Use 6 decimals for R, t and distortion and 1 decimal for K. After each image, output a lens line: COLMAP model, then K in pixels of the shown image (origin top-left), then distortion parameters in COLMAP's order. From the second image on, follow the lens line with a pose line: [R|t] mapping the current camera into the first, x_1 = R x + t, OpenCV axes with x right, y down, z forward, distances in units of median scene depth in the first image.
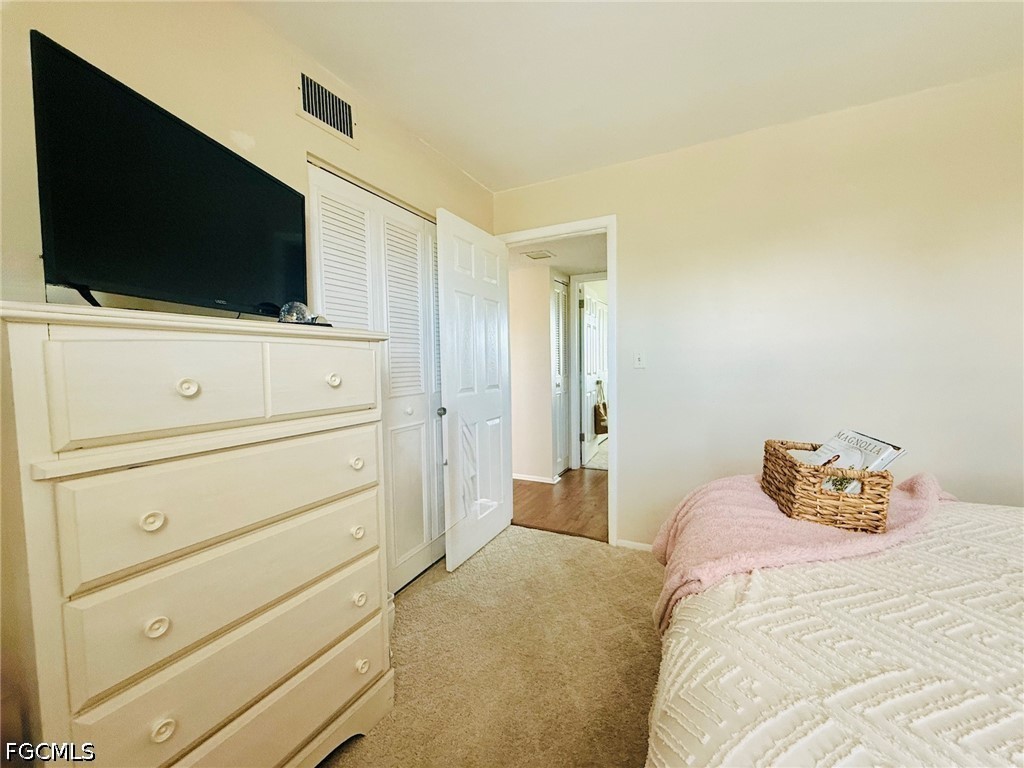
lens RADIAL K [[407.6, 0, 508.7], [0, 407.6, 385.6], [0, 0, 1]] dist [-0.000398, -0.000252]
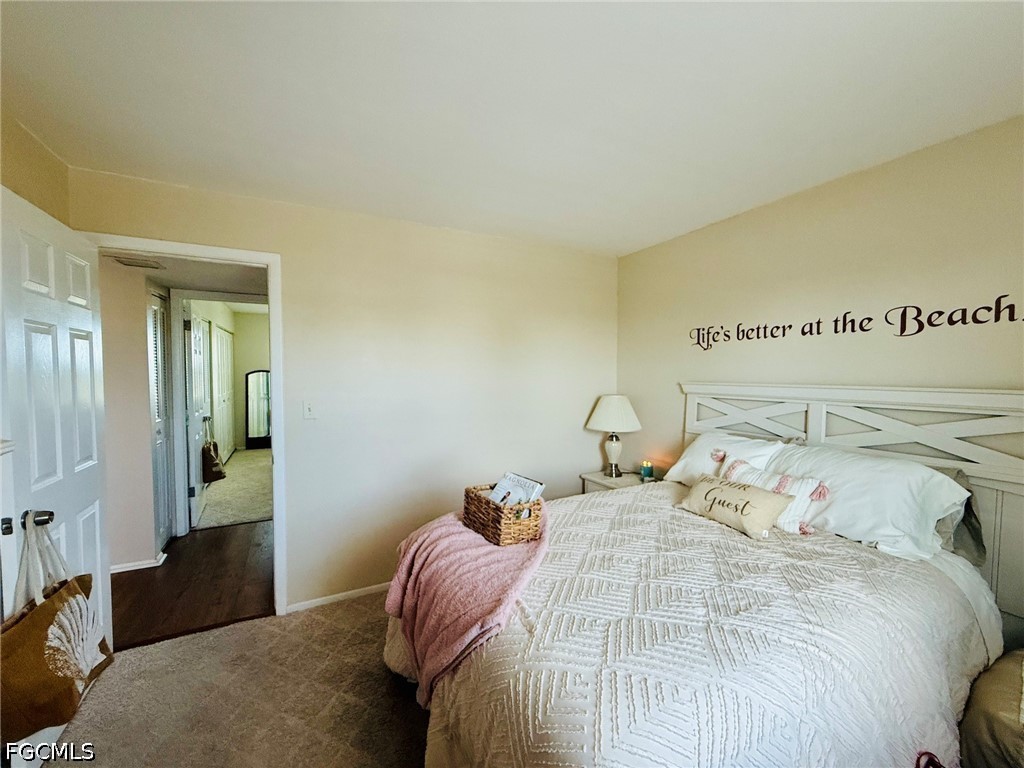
lens RADIAL K [[407.6, 0, 508.7], [0, 407.6, 385.6], [0, 0, 1]] dist [-0.000398, -0.000252]
pose [[0.583207, -0.009832, 0.812264, -0.201362], [0.033995, 0.999346, -0.012312, -0.098919], [-0.811612, 0.034793, 0.583160, 0.051980]]
